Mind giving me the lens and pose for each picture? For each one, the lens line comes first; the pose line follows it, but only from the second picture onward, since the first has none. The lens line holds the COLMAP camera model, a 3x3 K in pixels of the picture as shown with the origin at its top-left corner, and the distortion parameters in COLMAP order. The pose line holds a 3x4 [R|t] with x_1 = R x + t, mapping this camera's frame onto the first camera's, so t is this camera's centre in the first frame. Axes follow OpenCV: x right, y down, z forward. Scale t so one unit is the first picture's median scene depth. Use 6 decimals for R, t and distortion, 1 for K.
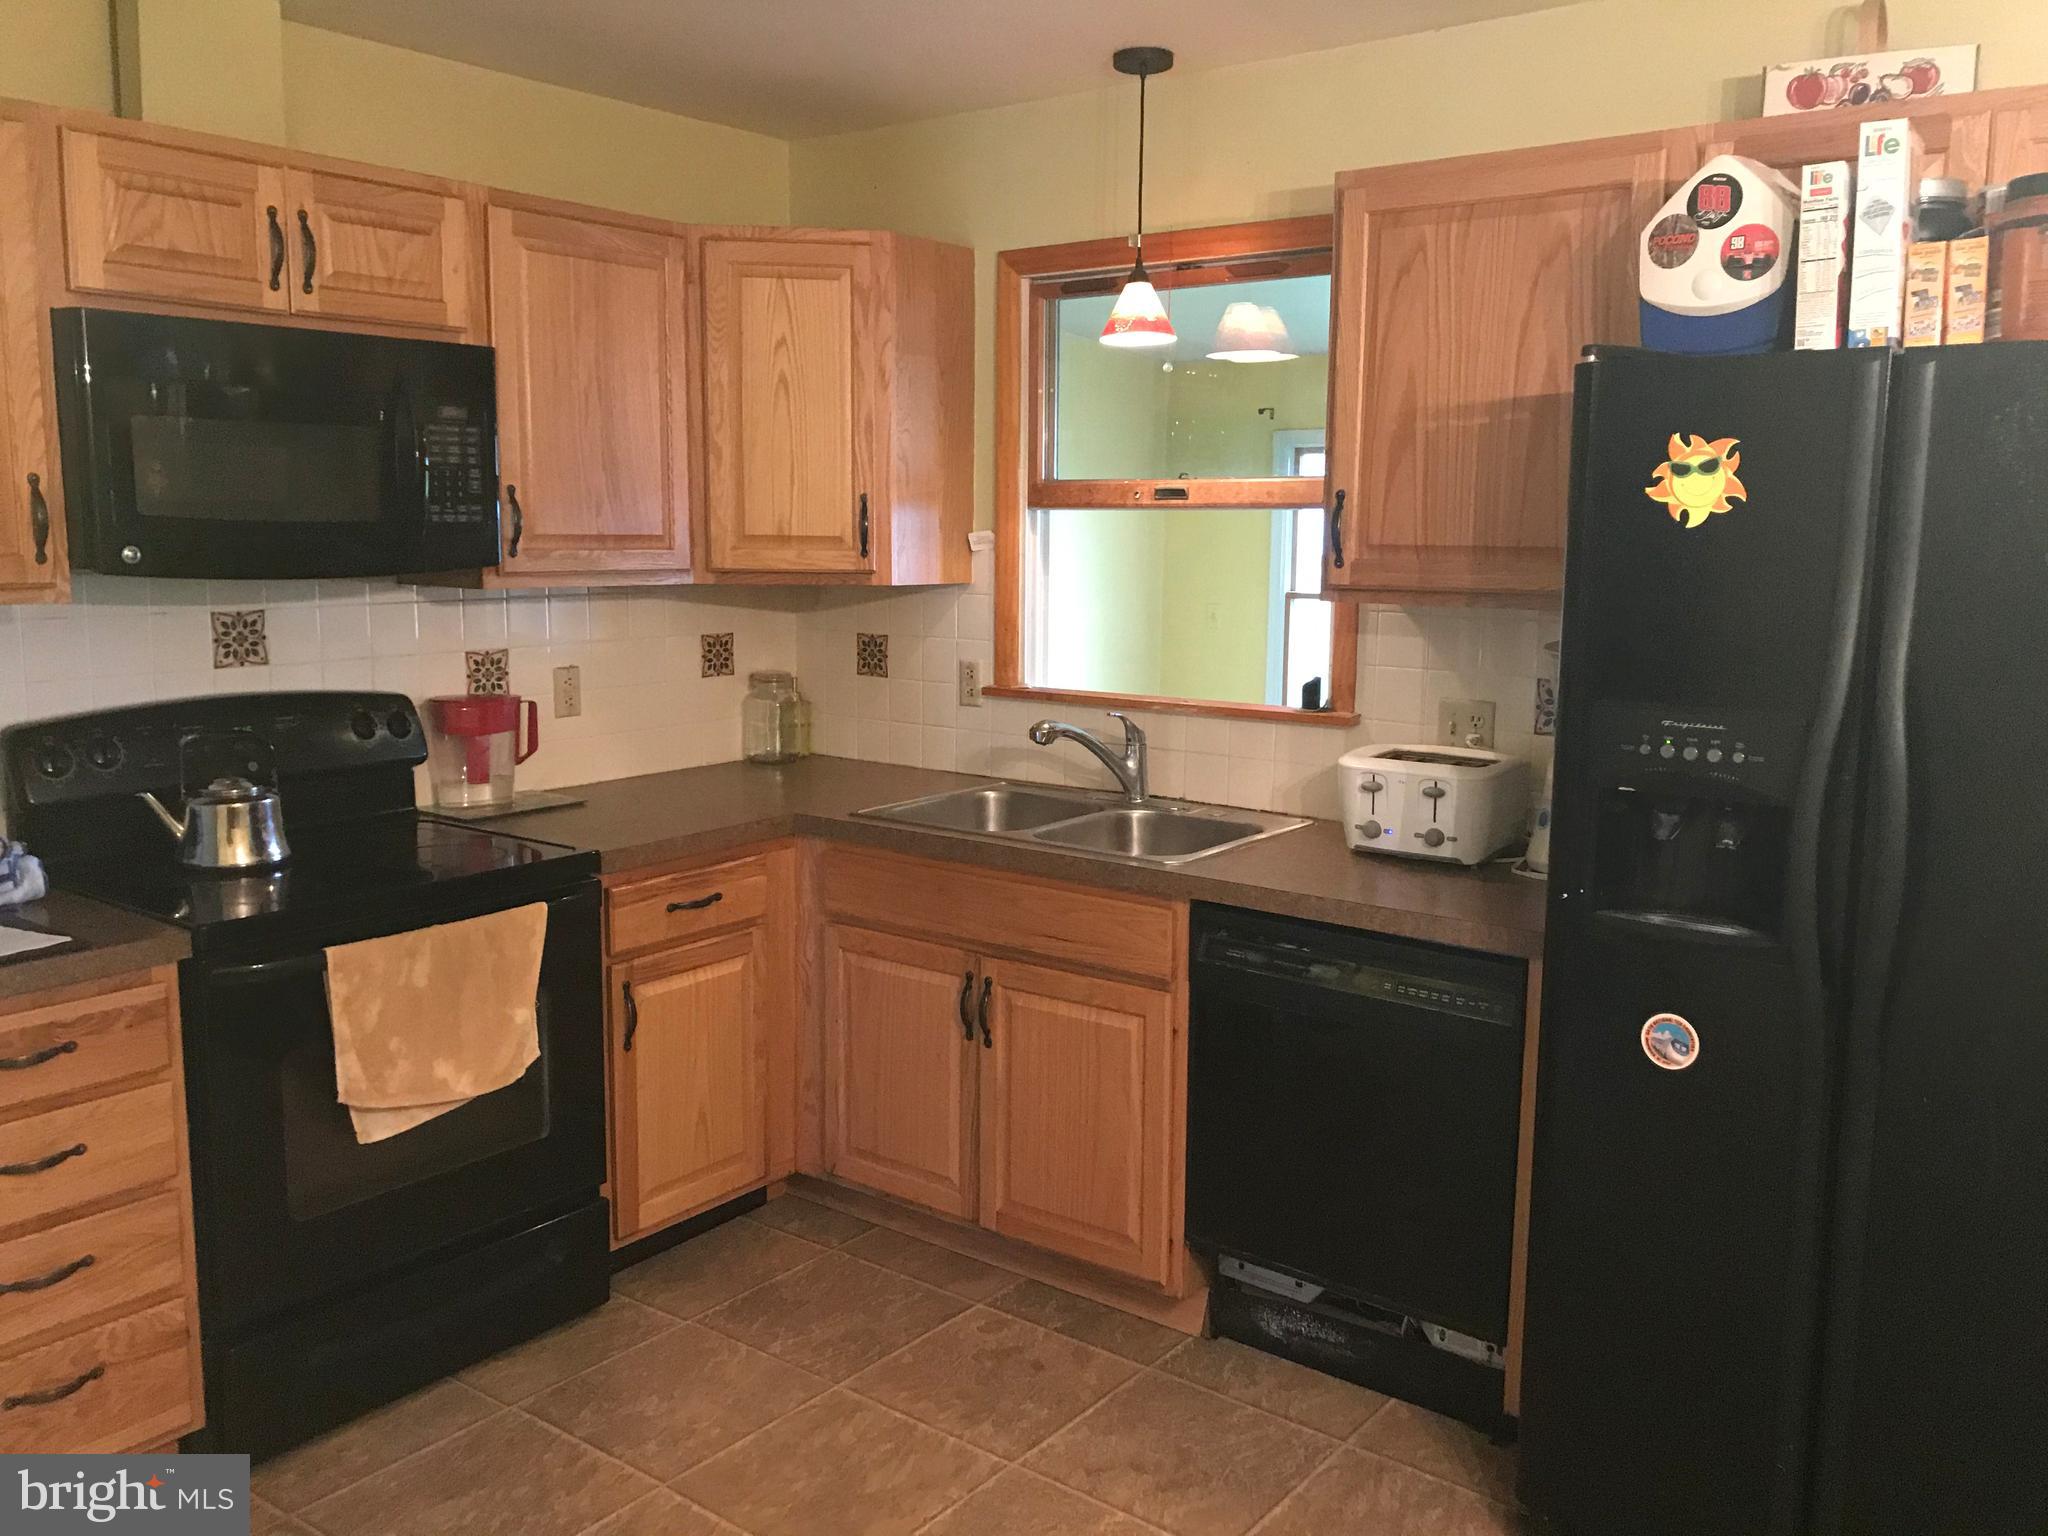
lens RADIAL K [[1672.0, 0, 1006.9], [0, 1672.0, 756.5], [0, 0, 1]] dist [0.032648, -0.040449]
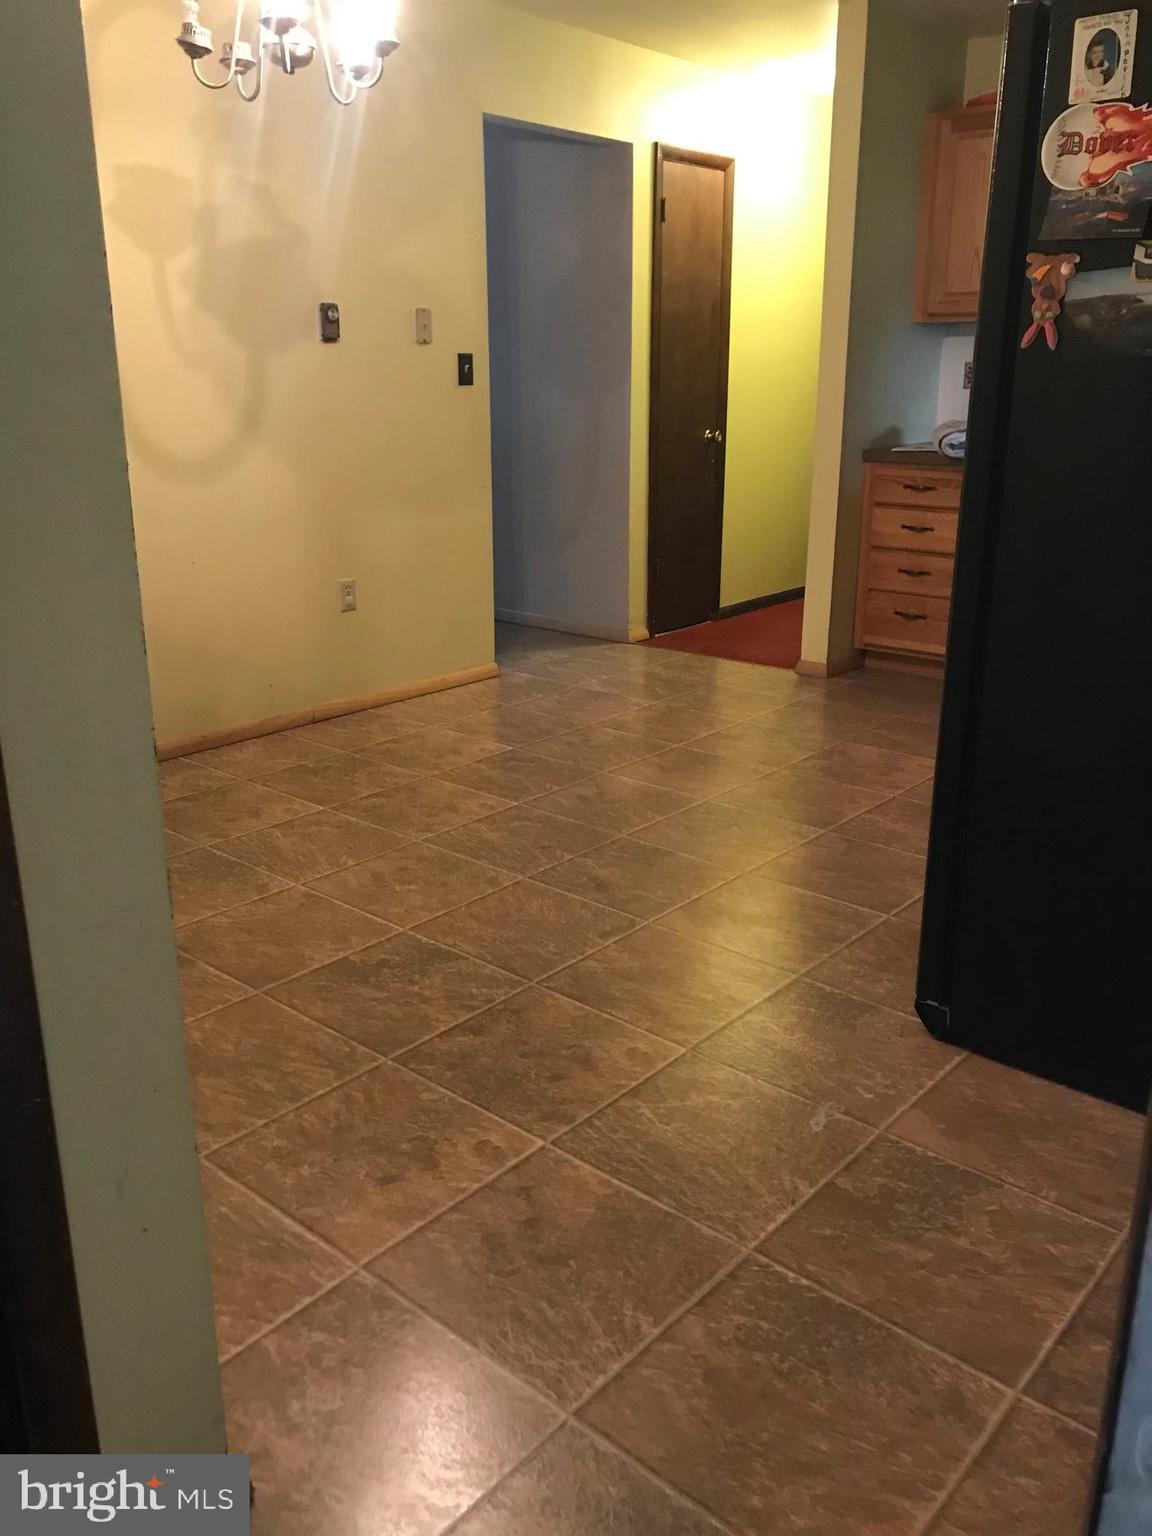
lens RADIAL K [[1239.4, 0, 576.0], [0, 1239.4, 768.0], [0, 0, 1]] dist [0.131159, -0.362955]
pose [[-0.058780, 0.295157, -0.953639, 1.195449], [-0.139846, 0.943436, 0.300618, 0.057195], [0.988427, 0.151033, -0.014178, 0.418051]]
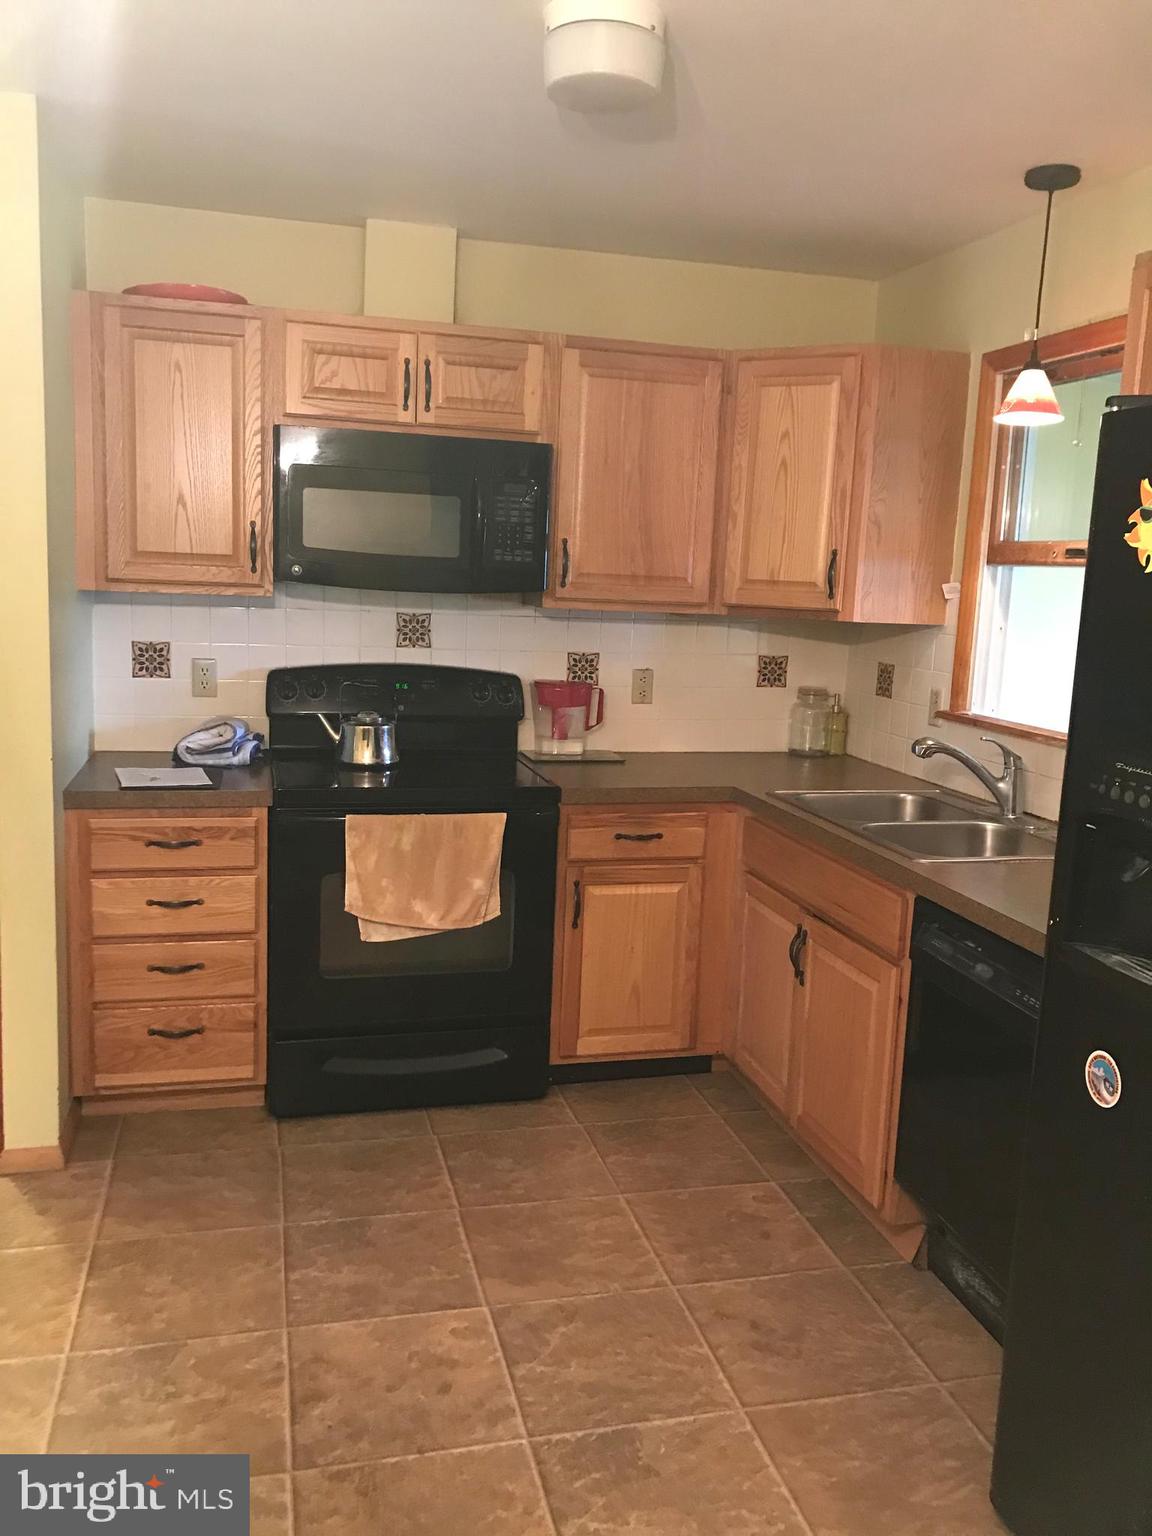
lens RADIAL K [[1239.4, 0, 576.0], [0, 1239.4, 768.0], [0, 0, 1]] dist [0.131159, -0.362955]
pose [[0.790948, 0.123036, -0.599386, 0.423431], [-0.123719, 0.991500, 0.040267, -0.006013], [0.599246, 0.042306, 0.799446, 0.143420]]
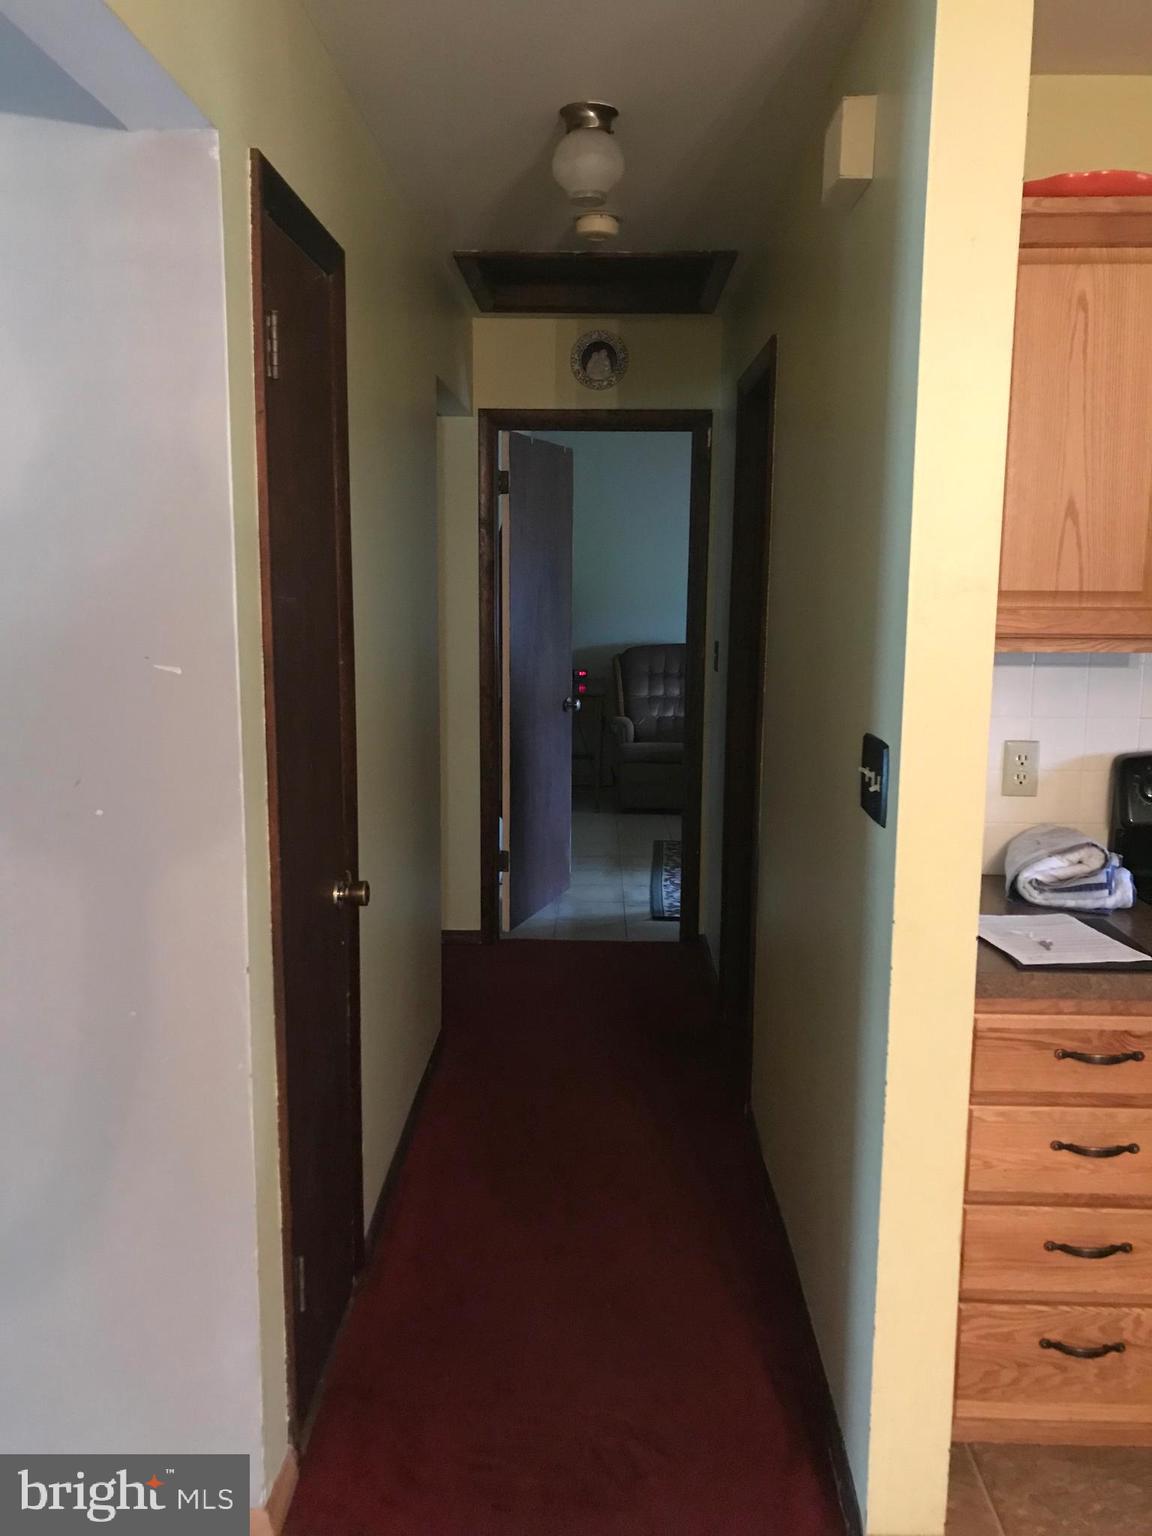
lens RADIAL K [[1254.0, 0, 577.5], [0, 1254.0, 759.0], [0, 0, 1]] dist [0.032648, -0.040449]
pose [[0.593466, 0.116116, -0.796439, -0.109922], [-0.114550, 0.991651, 0.059219, -0.021474], [0.796666, 0.056088, 0.601812, 0.157033]]
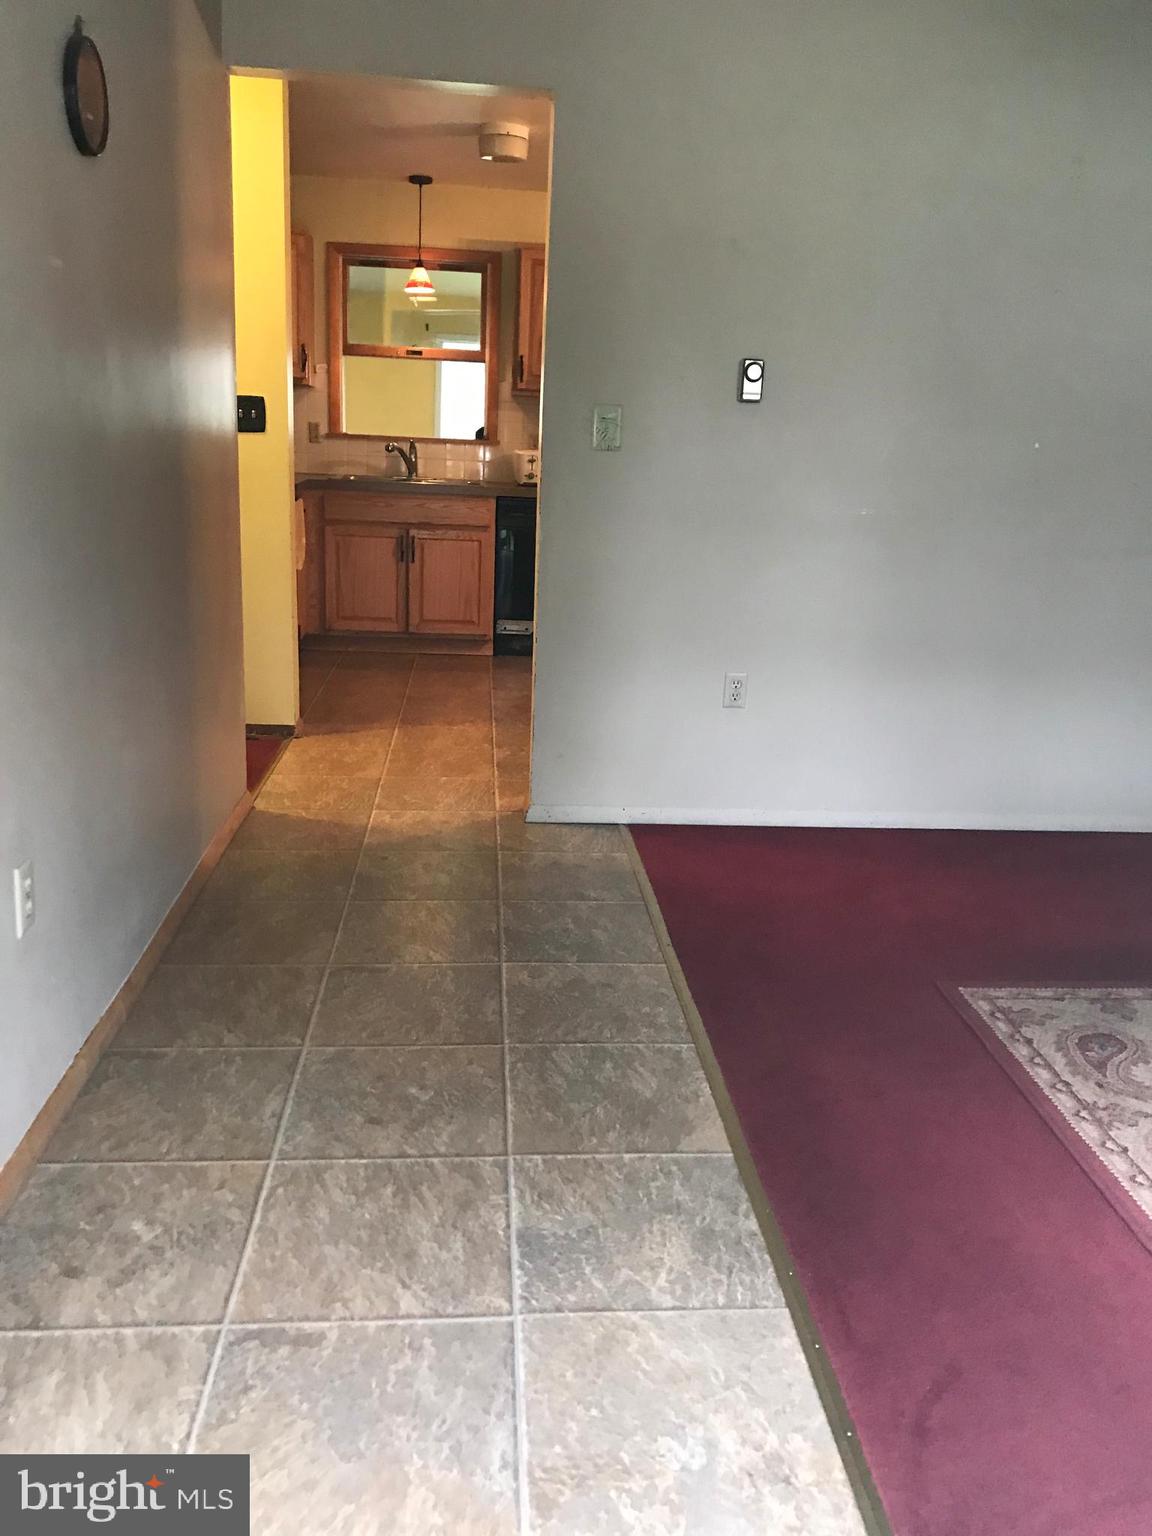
lens RADIAL K [[1239.4, 0, 576.0], [0, 1239.4, 768.0], [0, 0, 1]] dist [0.131159, -0.362955]
pose [[0.737345, -0.148962, 0.658888, -1.265652], [0.057558, 0.985690, 0.158435, 0.209328], [-0.673060, -0.078897, 0.735367, -0.728019]]
